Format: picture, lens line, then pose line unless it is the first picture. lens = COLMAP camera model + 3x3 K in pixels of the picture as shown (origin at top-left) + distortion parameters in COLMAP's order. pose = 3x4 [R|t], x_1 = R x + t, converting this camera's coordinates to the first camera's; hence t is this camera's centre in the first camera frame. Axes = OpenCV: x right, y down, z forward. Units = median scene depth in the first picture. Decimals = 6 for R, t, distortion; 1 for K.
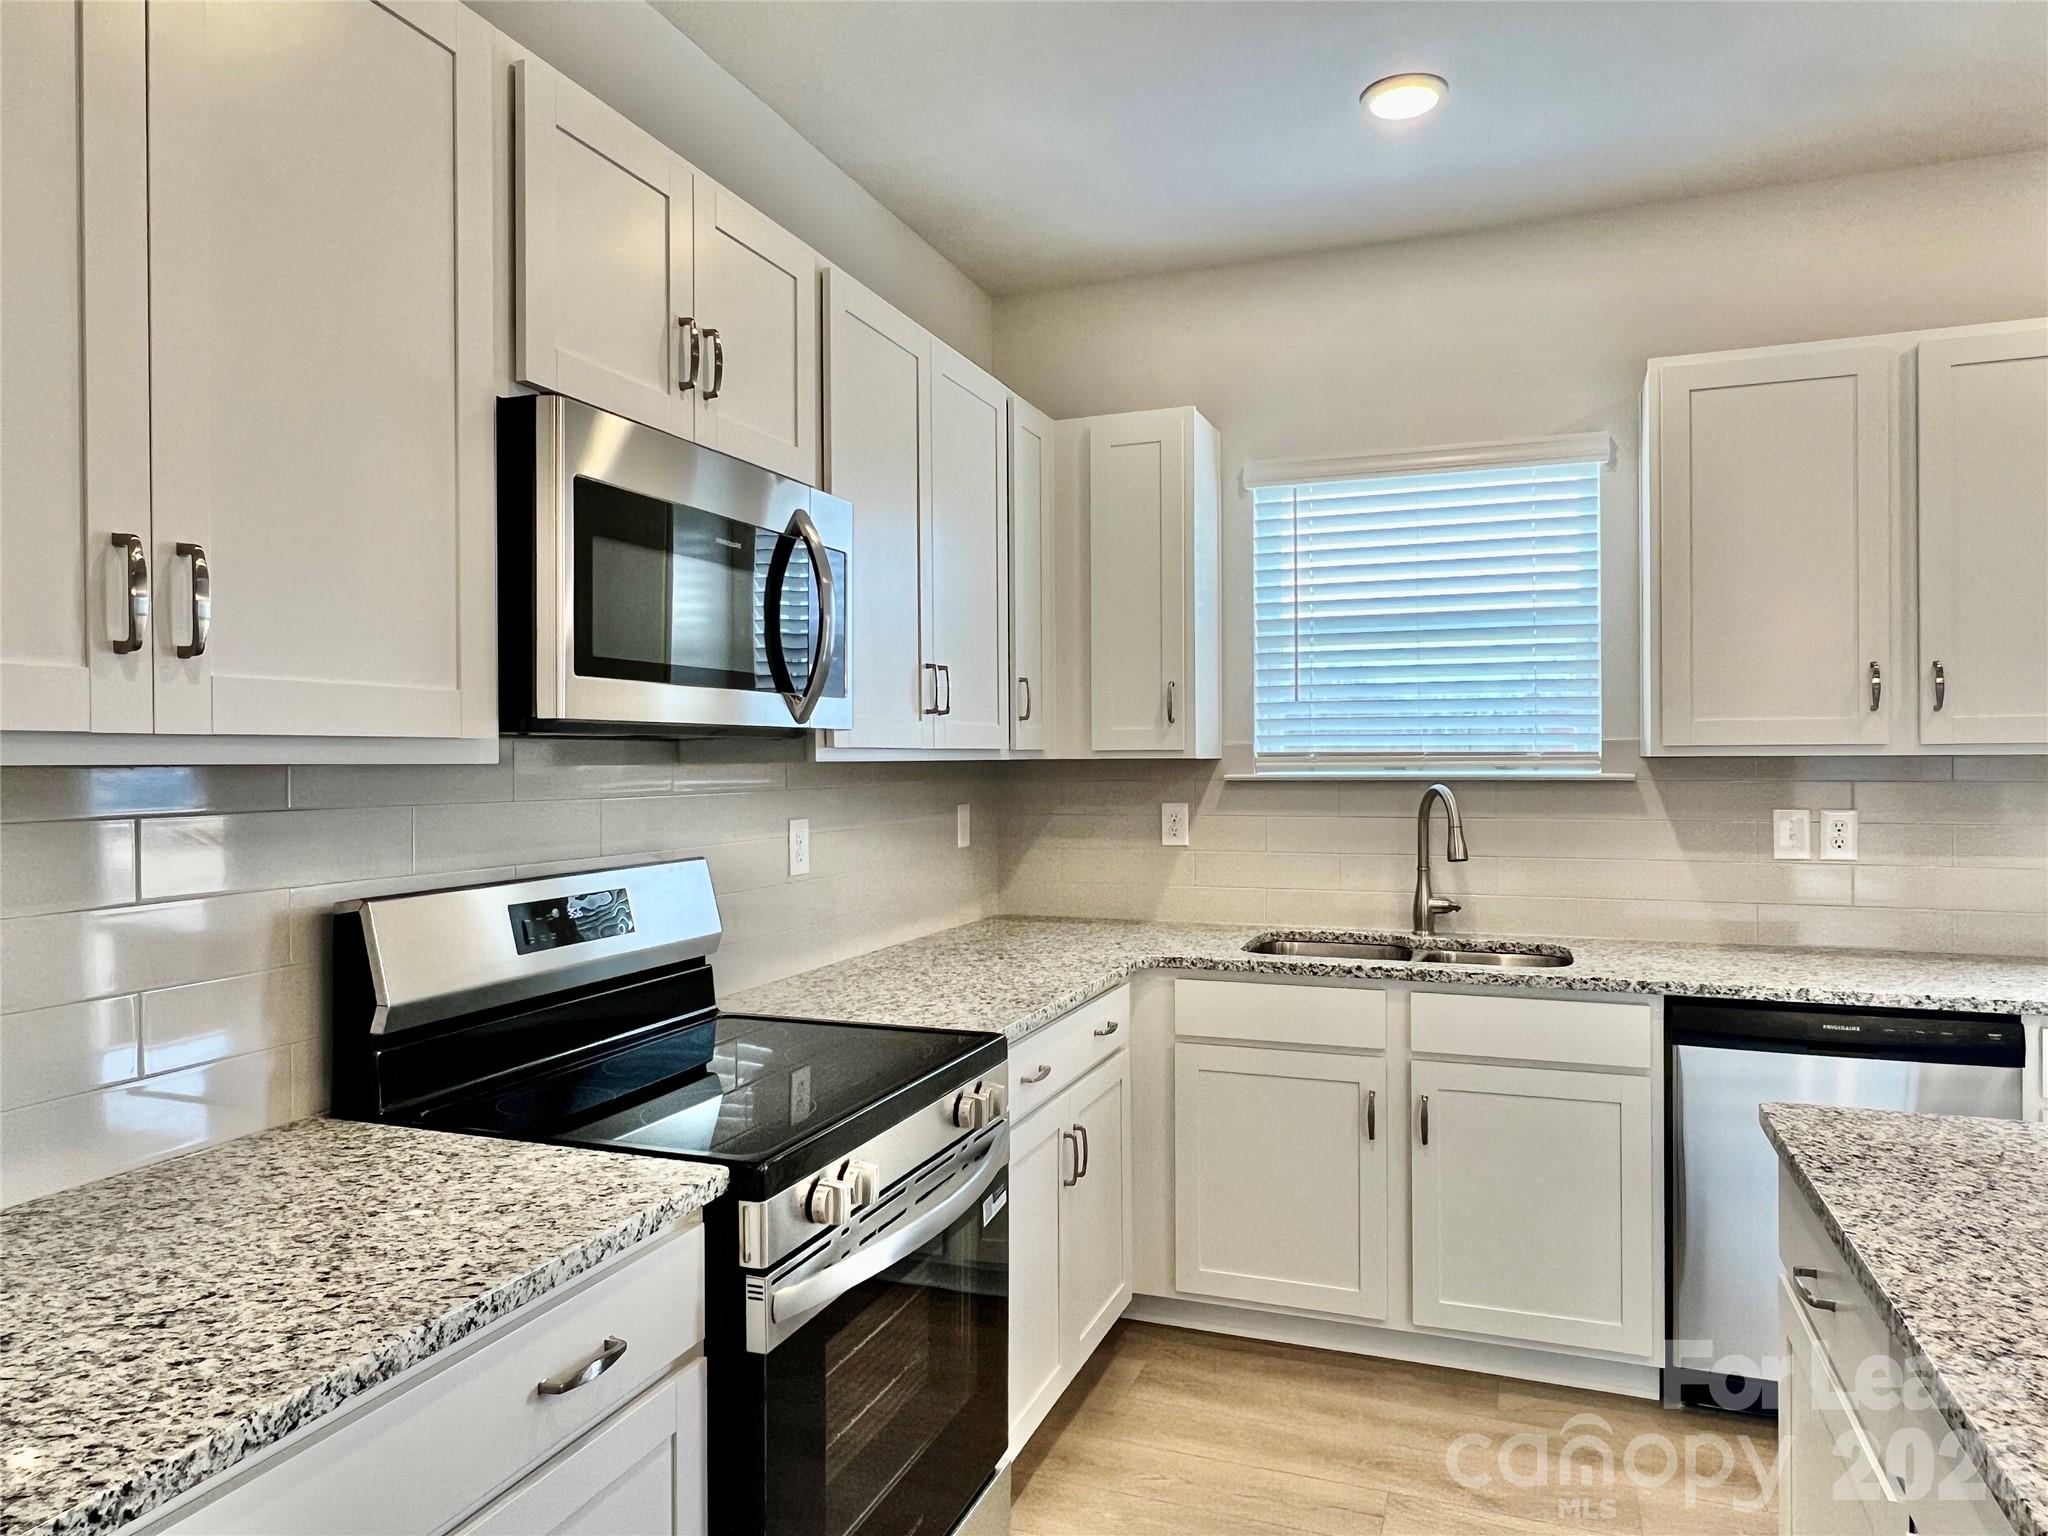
lens RADIAL K [[1308.6, 0, 1013.5], [0, 1308.6, 768.6], [0, 0, 1]] dist [-0.014051, 0.006546]
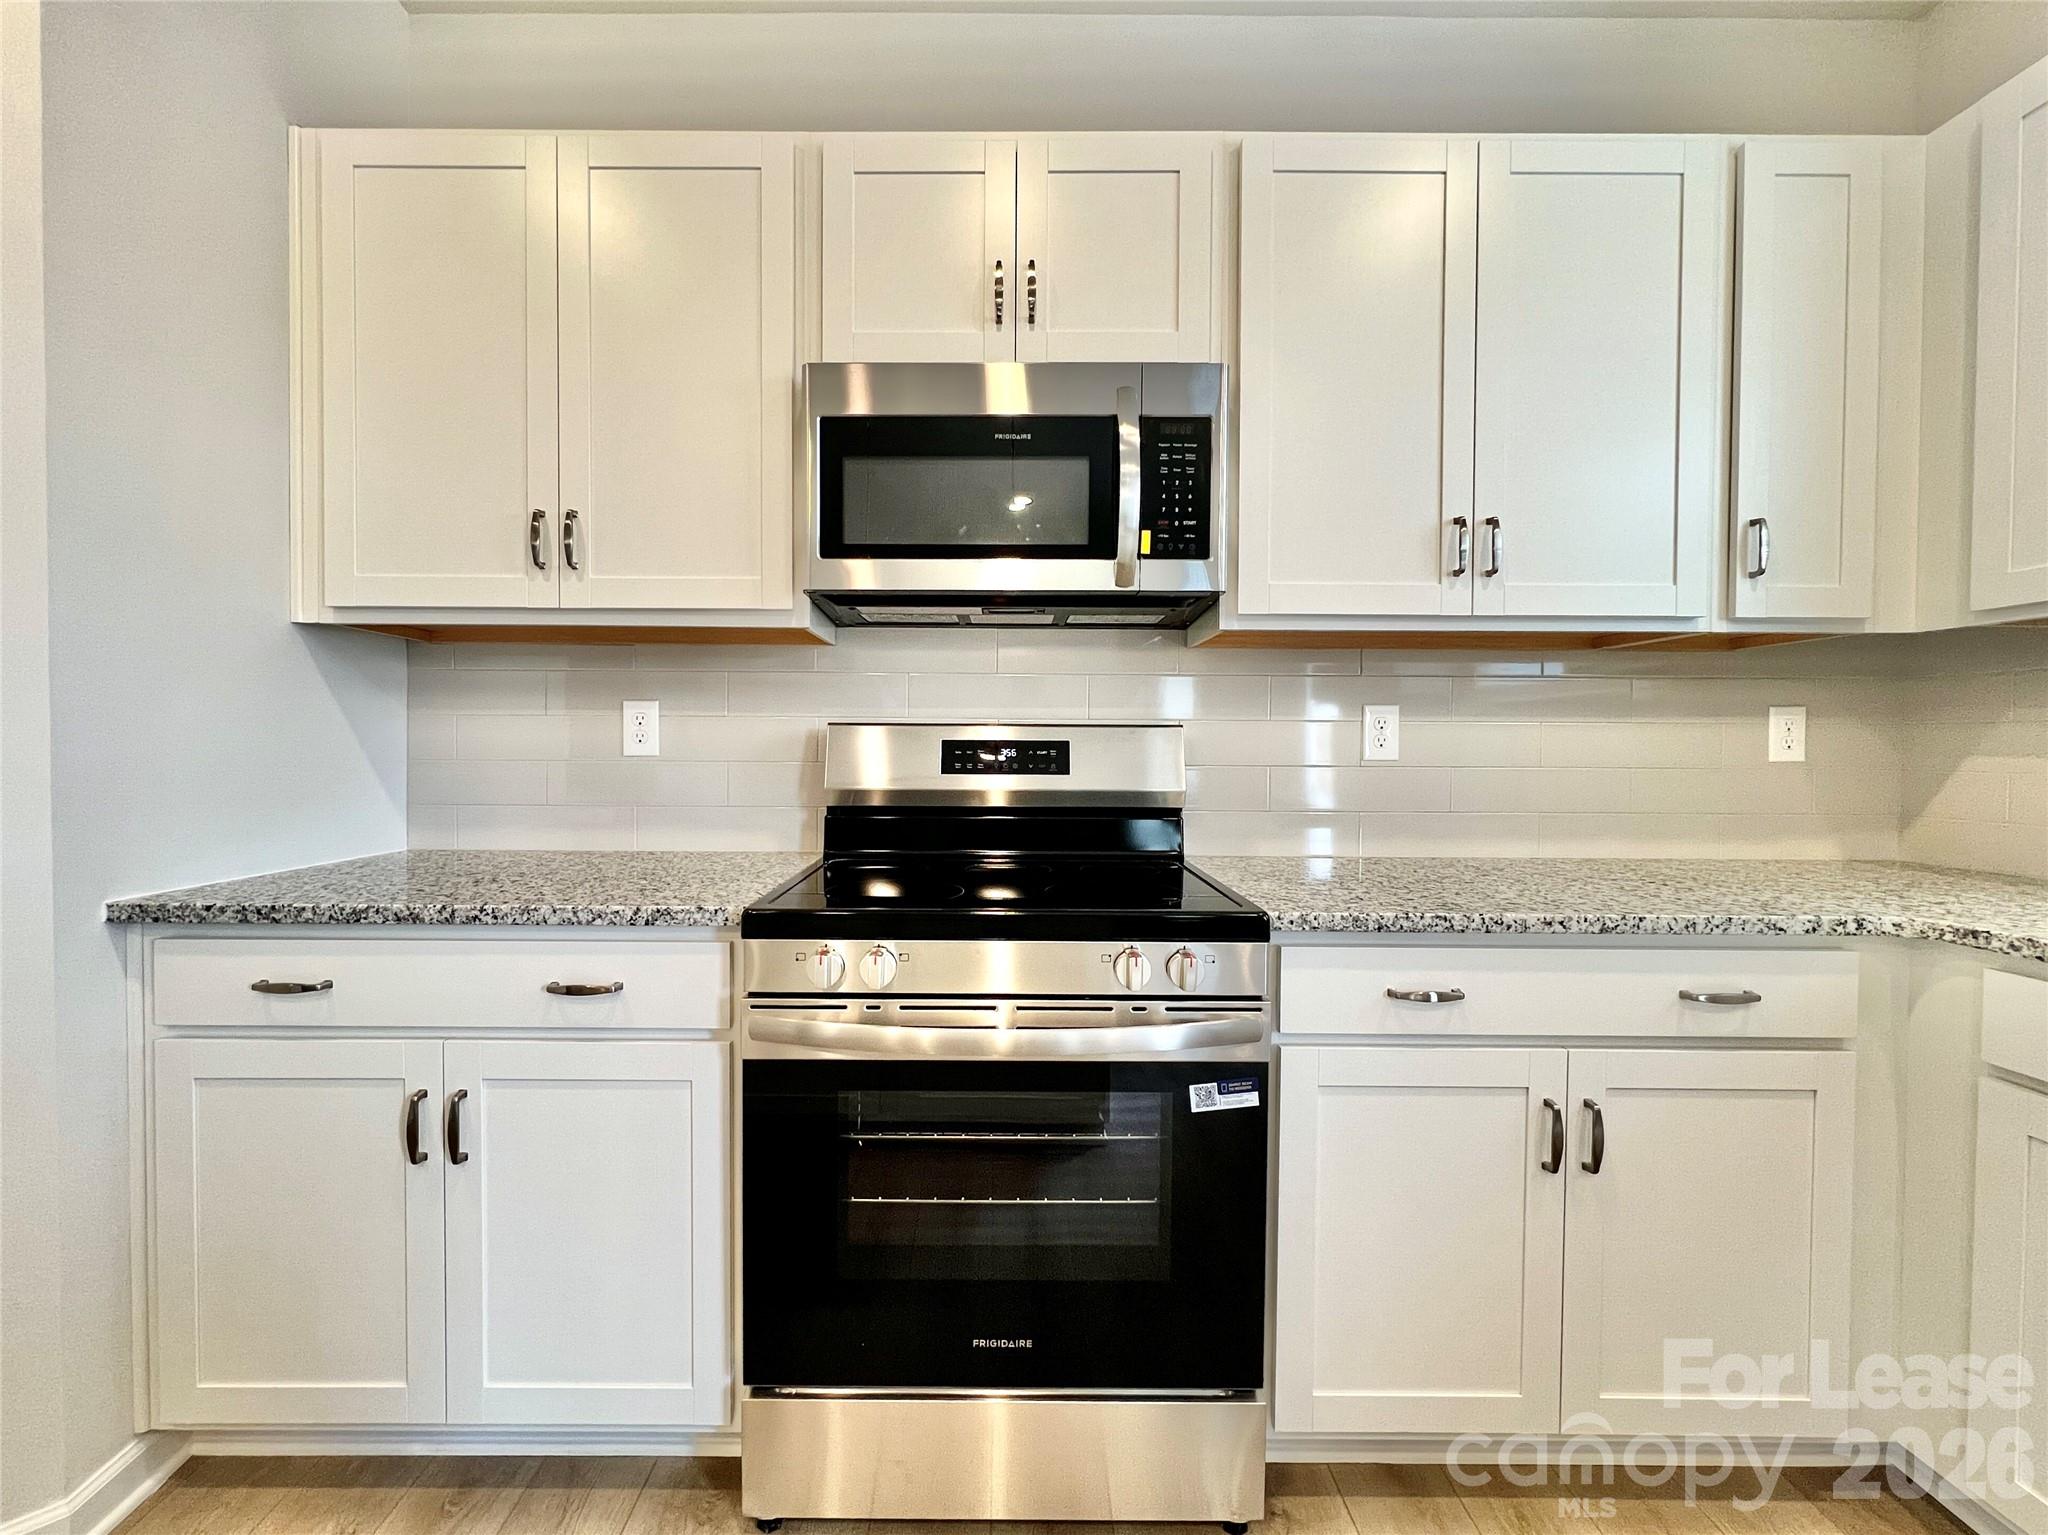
lens RADIAL K [[822.5, 0, 1011.2], [0, 822.5, 760.8], [0, 0, 1]] dist [-0.000295, -0.000030]
pose [[0.358708, 0.025781, -0.933094, 0.336553], [-0.015338, 0.999646, 0.021724, 0.073204], [0.933324, 0.006519, 0.358976, 0.505536]]
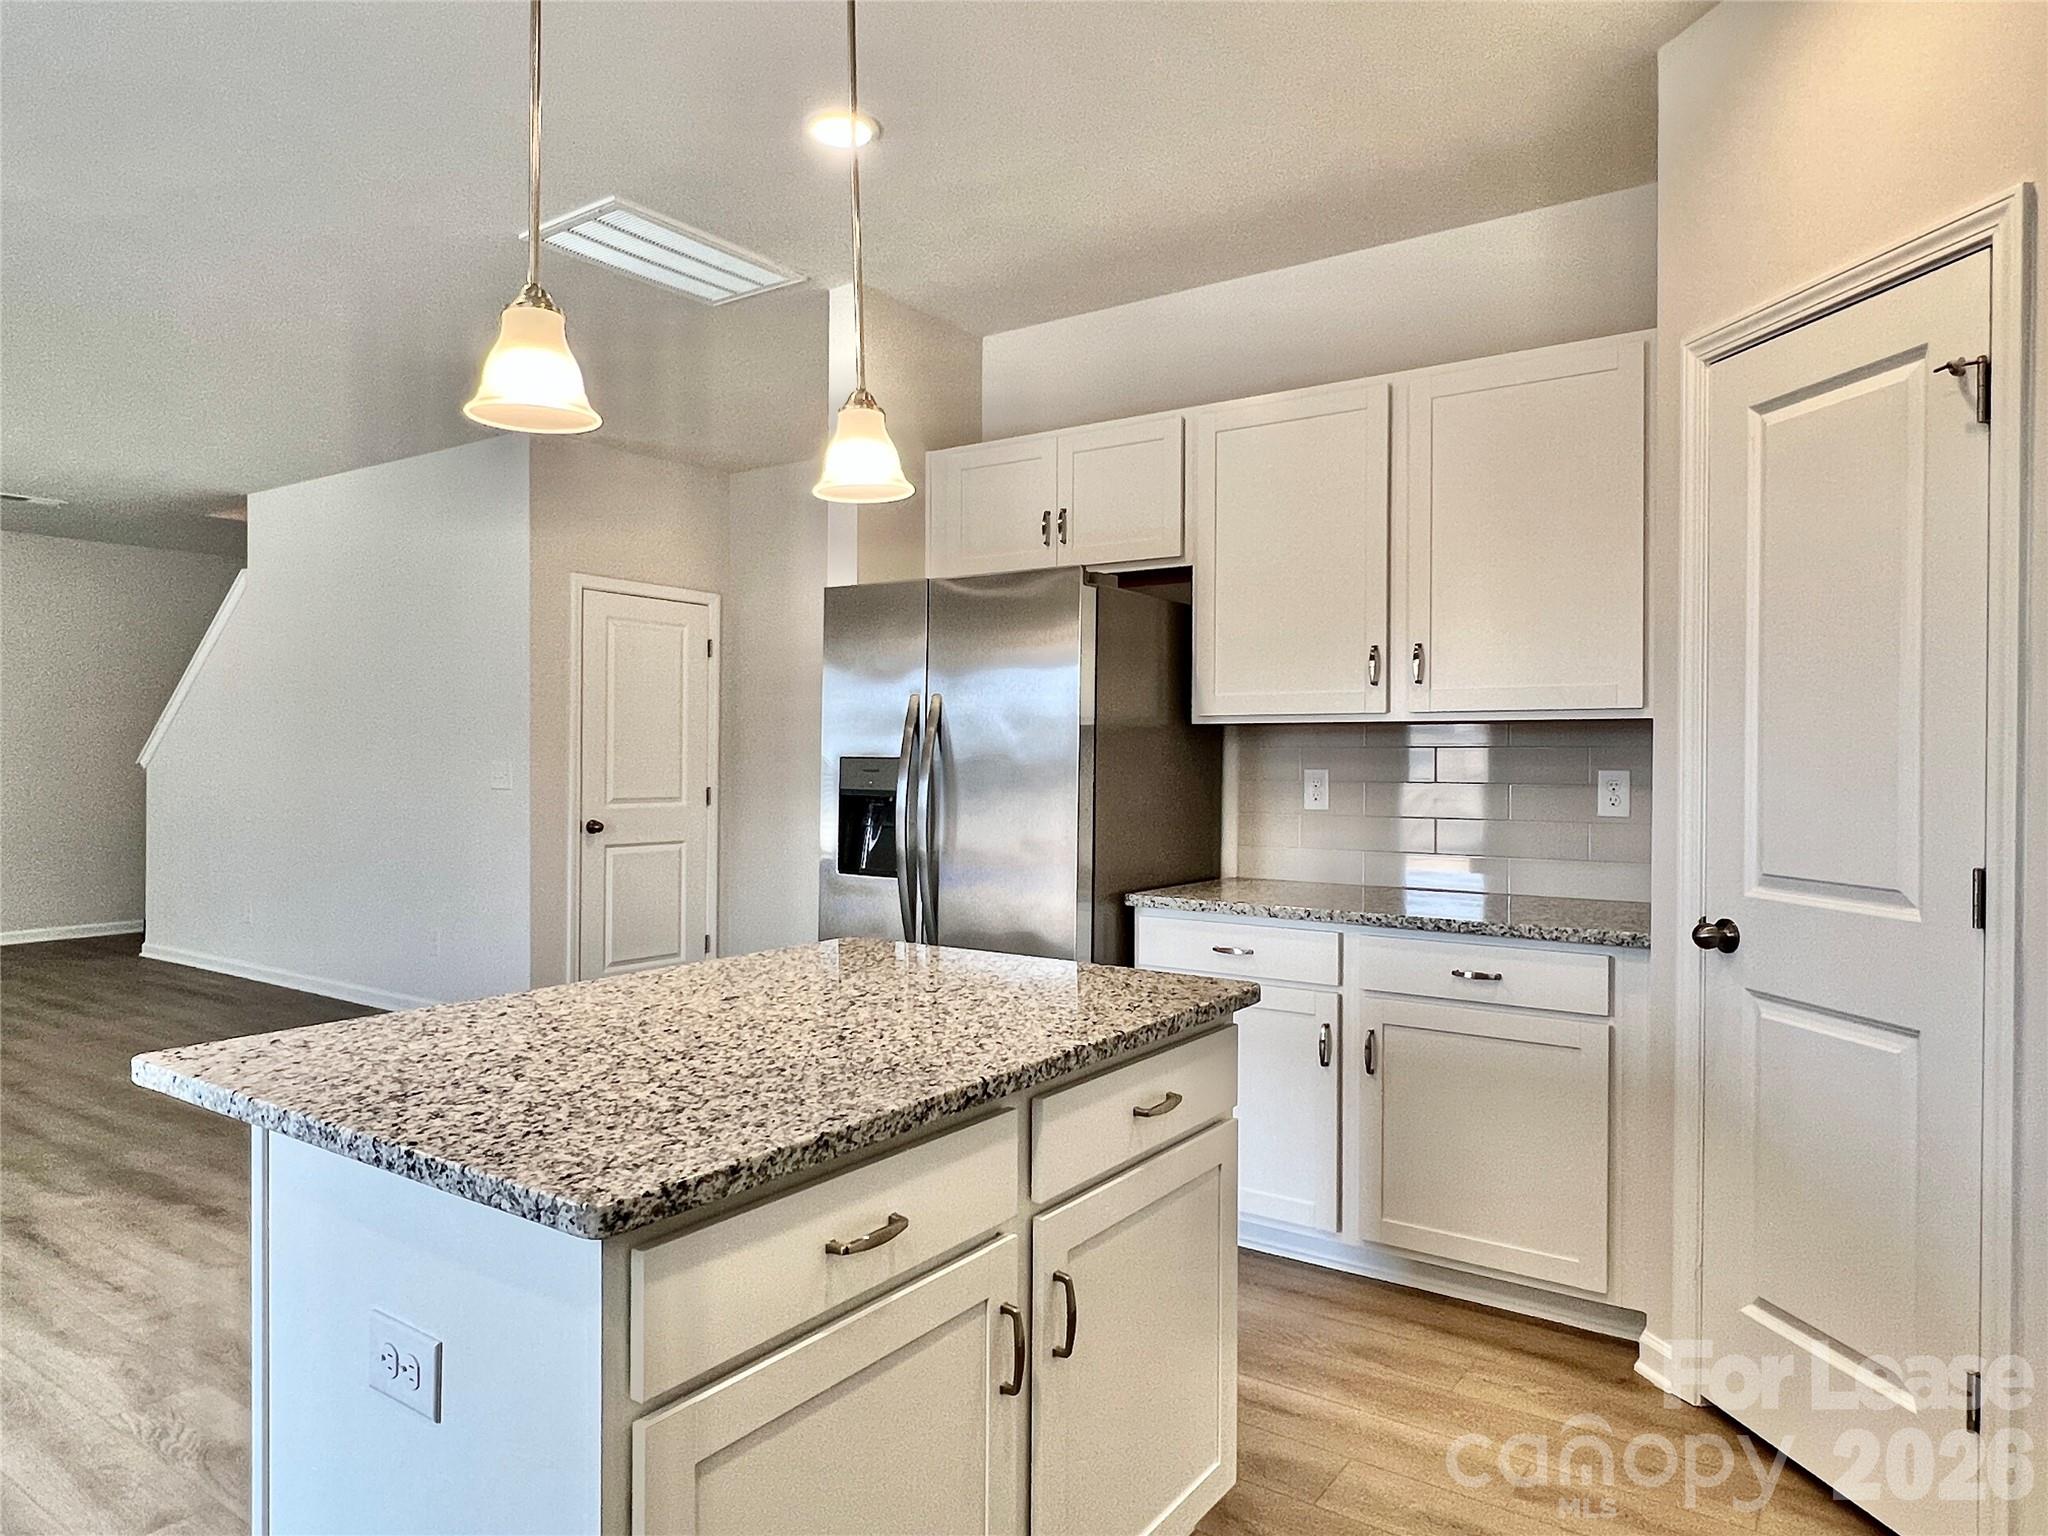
lens RADIAL K [[1298.5, 0, 1032.0], [0, 1298.5, 757.6], [0, 0, 1]] dist [0.000645, -0.001948]
pose [[-0.973551, 0.000654, 0.228467, 0.147030], [0.002408, 0.999970, 0.007395, 0.025219], [-0.228456, 0.007750, -0.973524, 0.959488]]
